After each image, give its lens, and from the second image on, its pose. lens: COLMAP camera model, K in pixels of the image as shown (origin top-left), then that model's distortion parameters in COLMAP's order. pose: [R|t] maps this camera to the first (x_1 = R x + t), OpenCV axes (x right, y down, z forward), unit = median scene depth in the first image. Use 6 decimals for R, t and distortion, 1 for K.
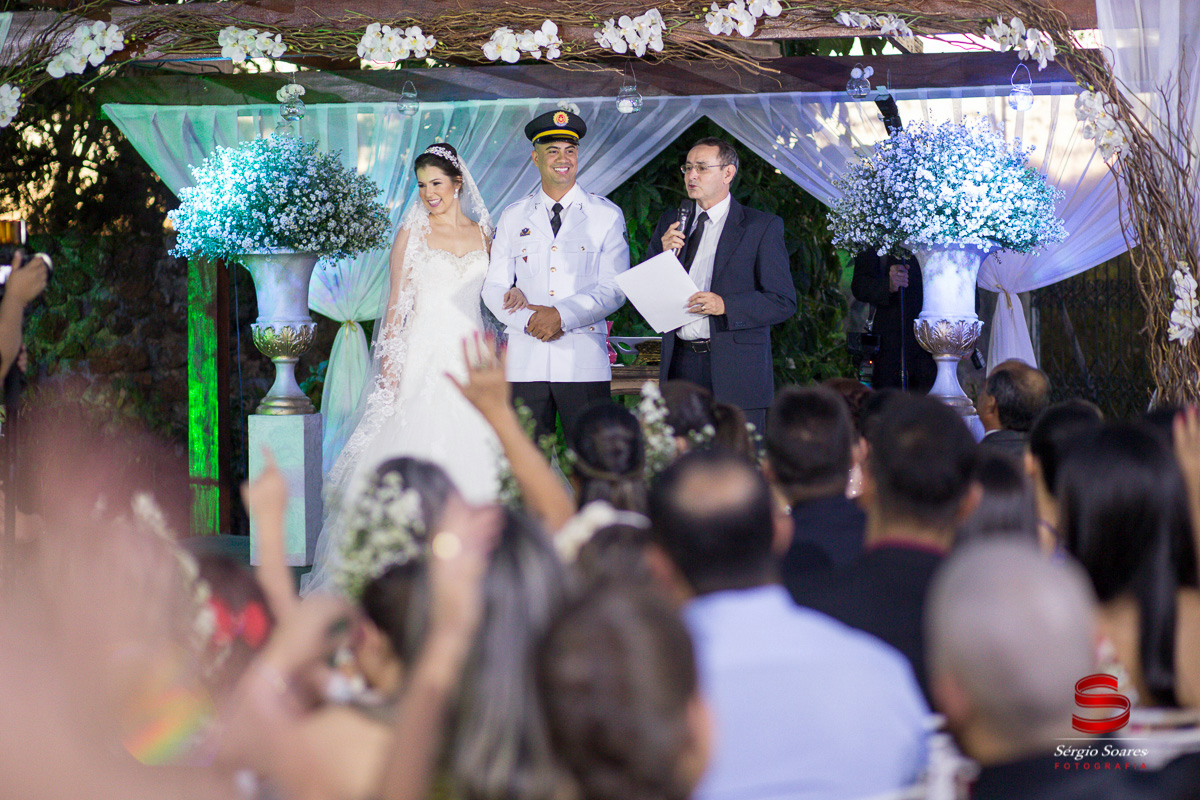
lens RADIAL K [[2893.9, 0, 600.0], [0, 2893.9, 400.0], [0, 0, 1]] dist [-0.103380, -1.072160]
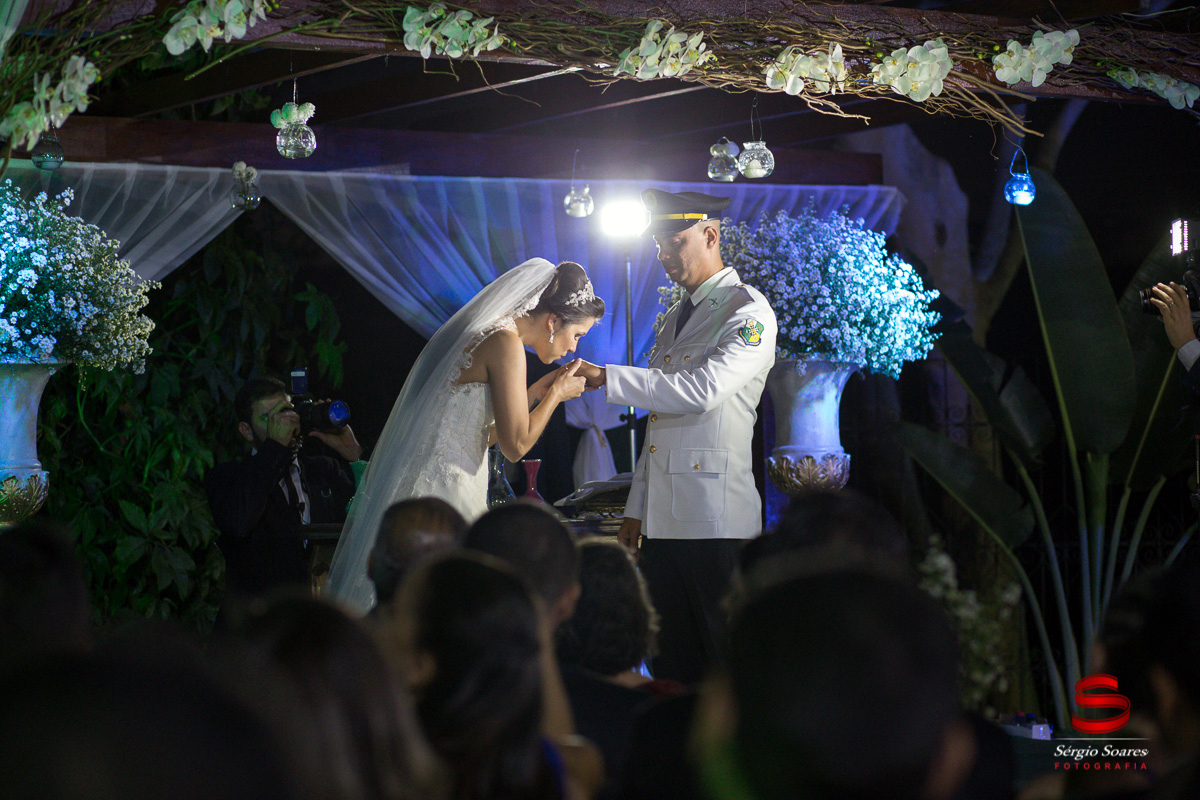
lens RADIAL K [[2893.9, 0, 600.0], [0, 2893.9, 400.0], [0, 0, 1]] dist [-0.103380, -1.072160]
pose [[0.682917, 0.009547, 0.730434, -0.510445], [0.036309, 0.998235, -0.046994, -0.006897], [-0.729594, 0.058615, 0.681365, 0.469847]]
